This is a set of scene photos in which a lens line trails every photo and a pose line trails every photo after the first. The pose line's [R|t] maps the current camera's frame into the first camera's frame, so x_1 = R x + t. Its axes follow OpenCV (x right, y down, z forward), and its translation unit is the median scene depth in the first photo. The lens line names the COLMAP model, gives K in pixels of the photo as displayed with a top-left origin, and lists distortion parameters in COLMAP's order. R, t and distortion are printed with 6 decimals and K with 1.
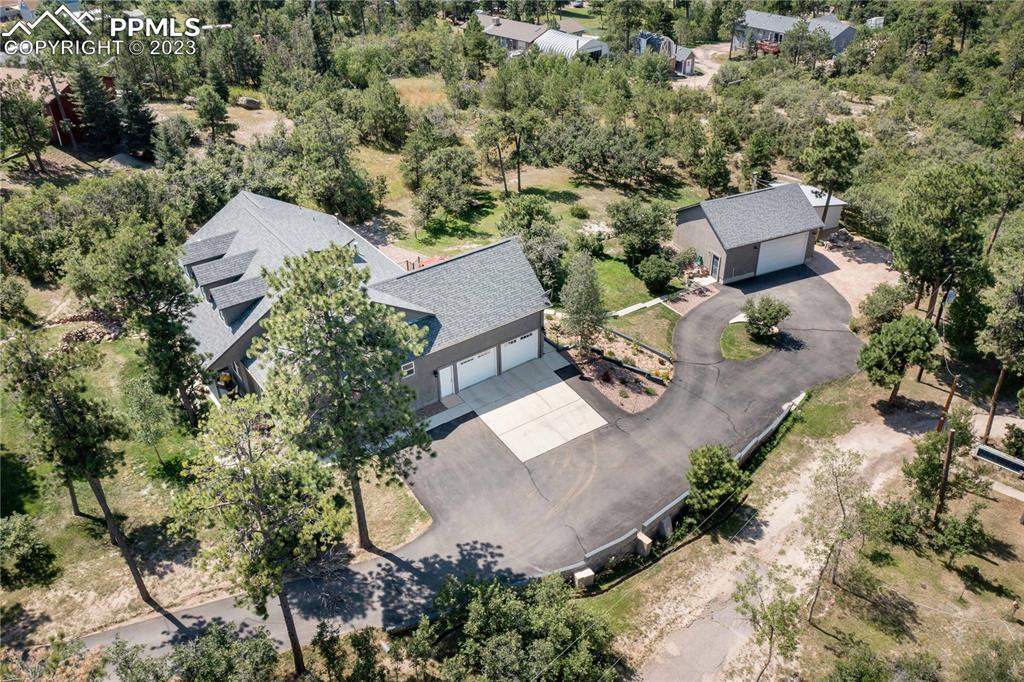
lens RADIAL K [[803.8, 0, 512.0], [0, 803.8, 341.0], [0, 0, 1]] dist [-0.016581, 0.000404]
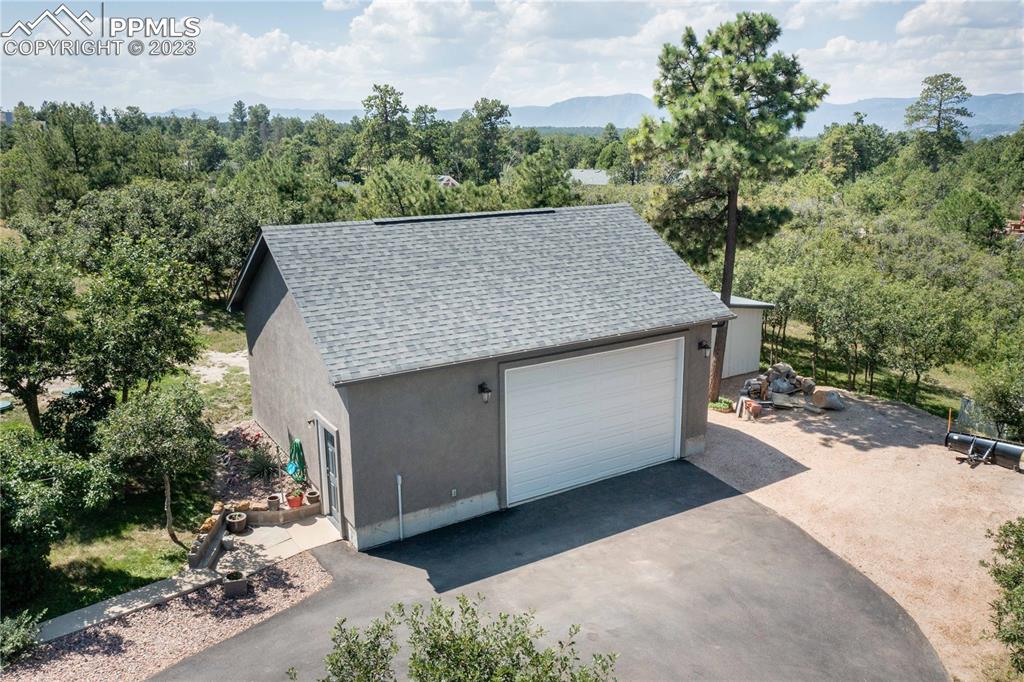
lens RADIAL K [[803.8, 0, 512.0], [0, 803.8, 341.0], [0, 0, 1]] dist [-0.016581, 0.000404]
pose [[0.989645, -0.021293, 0.141949, 0.370387], [0.066339, 0.944829, -0.320775, -0.067302], [-0.127287, 0.326871, 0.936458, 1.017674]]
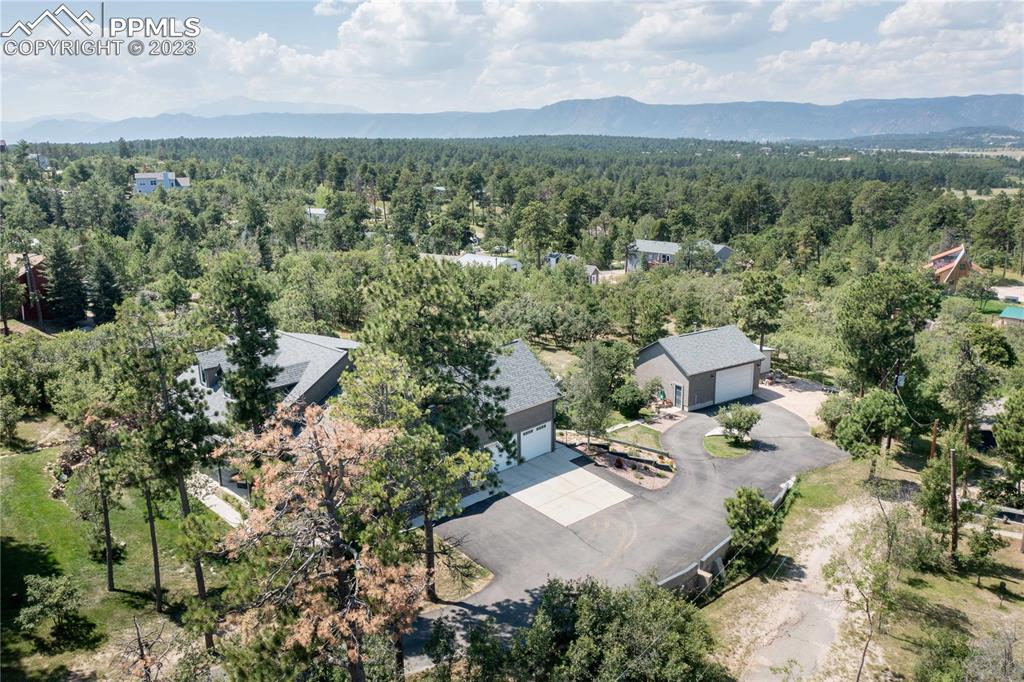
lens RADIAL K [[803.8, 0, 512.0], [0, 803.8, 341.0], [0, 0, 1]] dist [-0.016581, 0.000404]
pose [[0.987179, -0.030672, 0.156641, -0.183873], [0.080168, 0.943881, -0.320408, 0.224541], [-0.138023, 0.328858, 0.934239, -0.006474]]
